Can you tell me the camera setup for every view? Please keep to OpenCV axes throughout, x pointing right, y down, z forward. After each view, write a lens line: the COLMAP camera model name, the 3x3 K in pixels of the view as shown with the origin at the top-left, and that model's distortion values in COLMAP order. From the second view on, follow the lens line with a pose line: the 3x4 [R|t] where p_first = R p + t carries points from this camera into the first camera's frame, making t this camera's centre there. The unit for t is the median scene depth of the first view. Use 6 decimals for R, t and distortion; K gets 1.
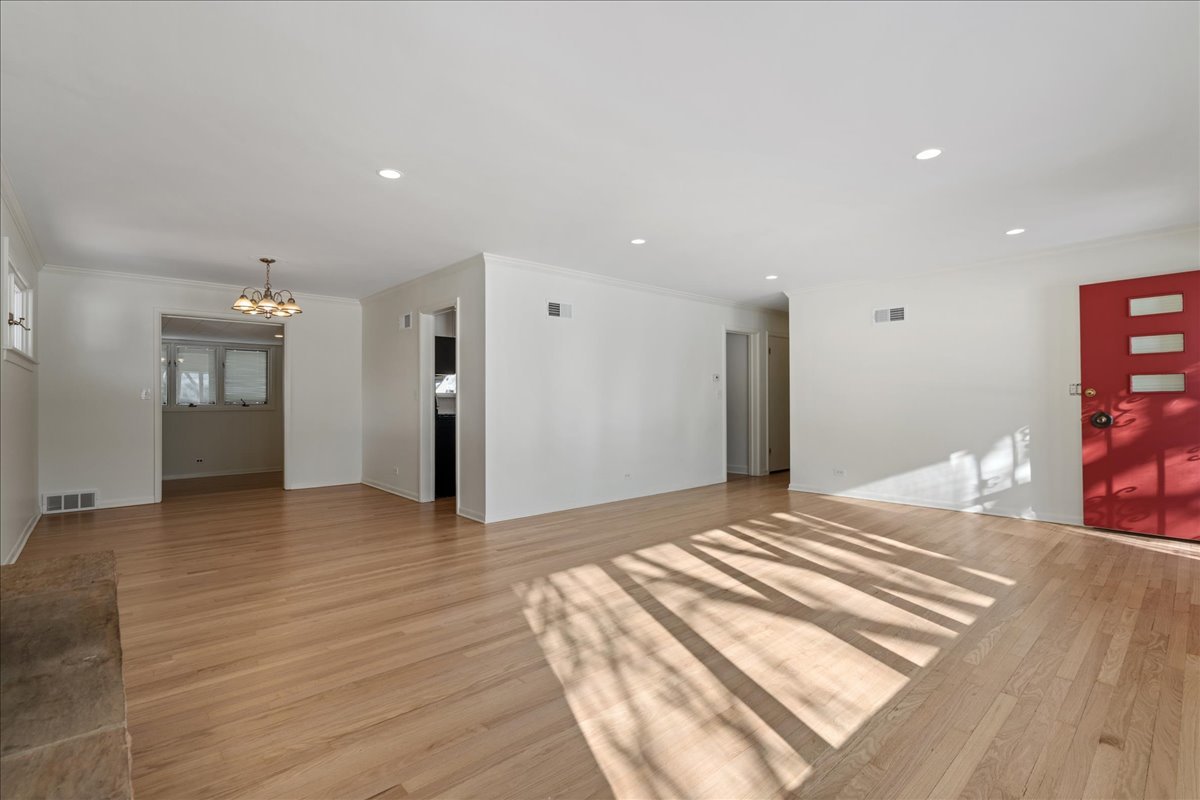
lens RADIAL K [[544.8, 0, 588.4], [0, 544.8, 395.7], [0, 0, 1]] dist [-0.001476, -0.000322]
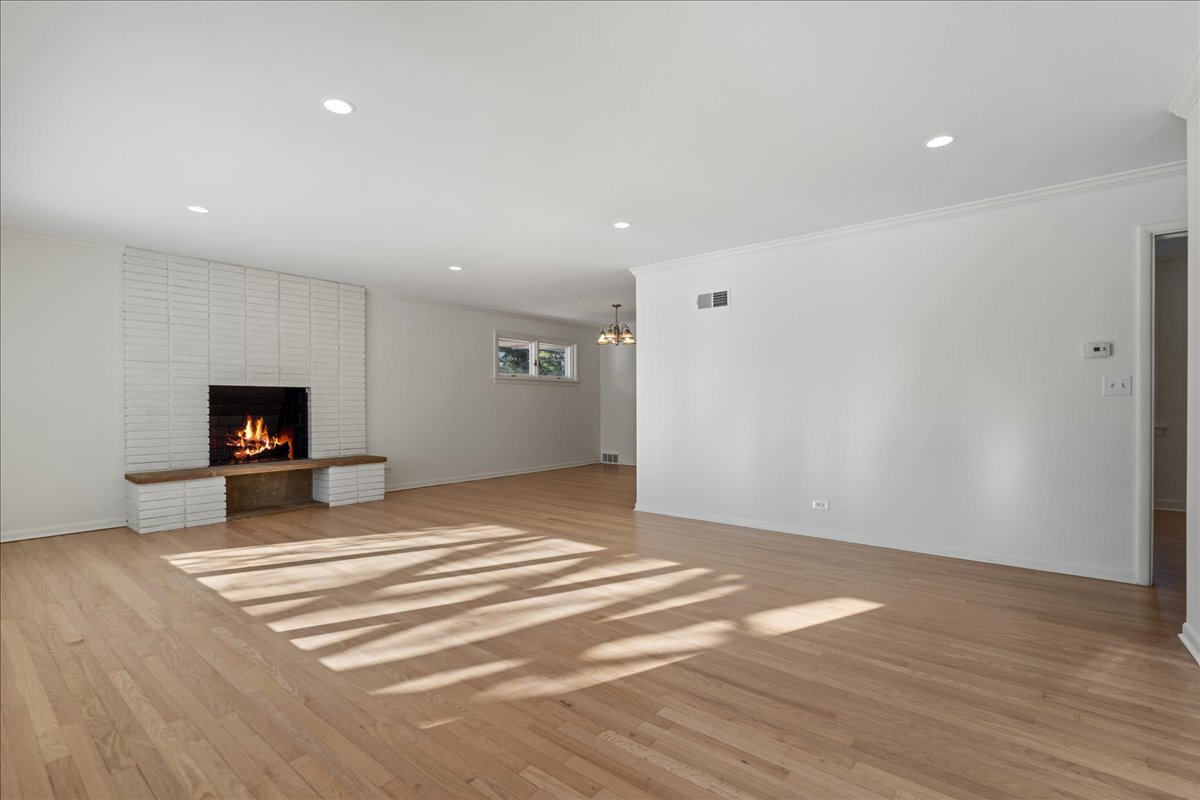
lens RADIAL K [[544.8, 0, 588.4], [0, 544.8, 395.7], [0, 0, 1]] dist [-0.001476, -0.000322]
pose [[0.158225, -0.011205, -0.987339, 1.613754], [0.007154, 0.999922, -0.010201, 0.017090], [0.987377, -0.005449, 0.158293, 1.314079]]
